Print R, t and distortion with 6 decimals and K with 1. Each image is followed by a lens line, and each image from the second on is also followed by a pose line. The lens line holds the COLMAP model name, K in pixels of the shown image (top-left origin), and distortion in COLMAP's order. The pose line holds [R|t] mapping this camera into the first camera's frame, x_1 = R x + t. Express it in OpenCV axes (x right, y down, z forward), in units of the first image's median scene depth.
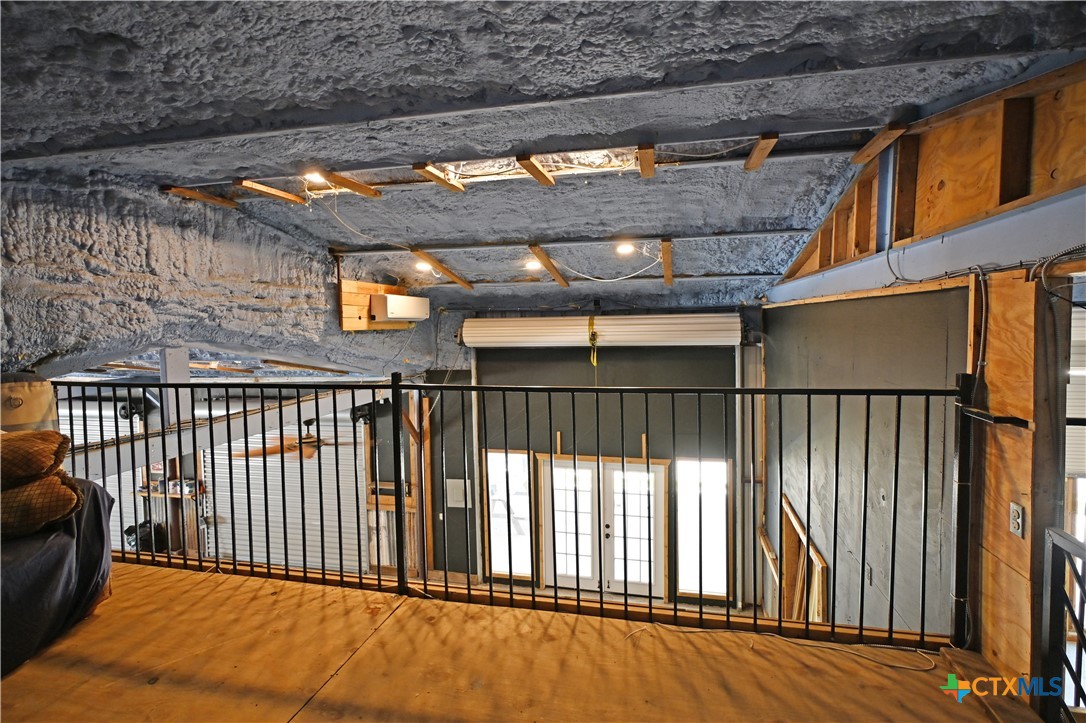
lens RADIAL K [[530.9, 0, 560.2], [0, 530.9, 341.6], [0, 0, 1]] dist [-0.003321, 0.006637]
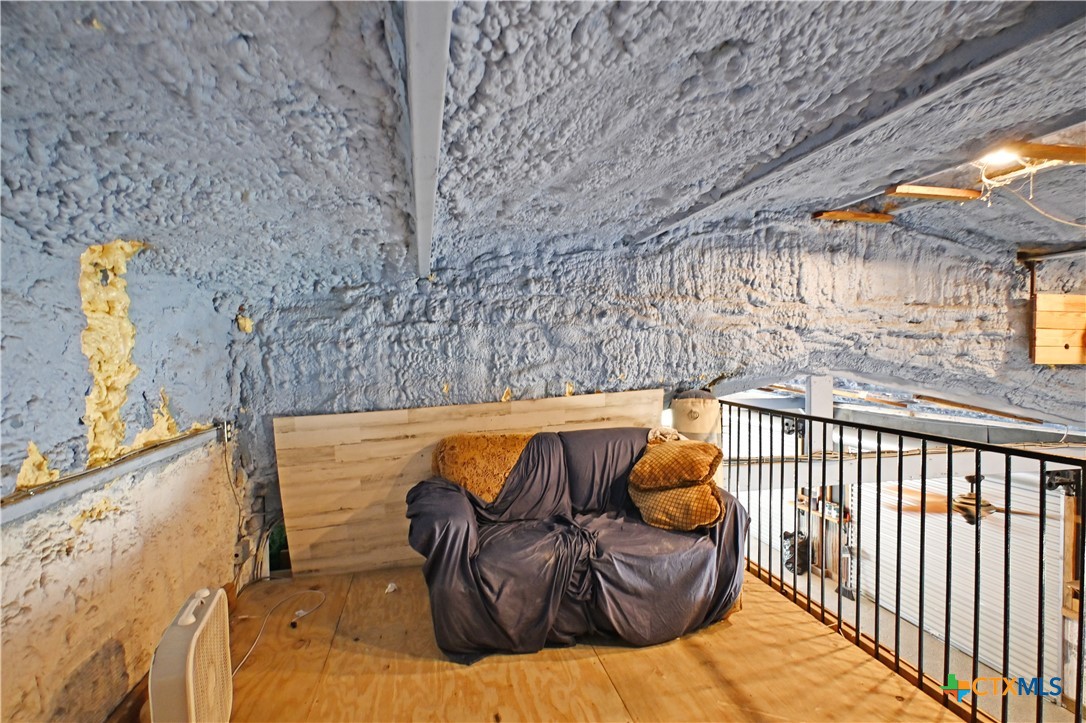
lens RADIAL K [[533.6, 0, 542.7], [0, 533.6, 360.1], [0, 0, 1]] dist [-0.005849, 0.000134]
pose [[0.416265, 0.035300, -0.908558, -0.033902], [-0.045044, 0.998820, 0.018169, -0.009998], [0.908127, 0.033362, 0.417364, 0.095513]]
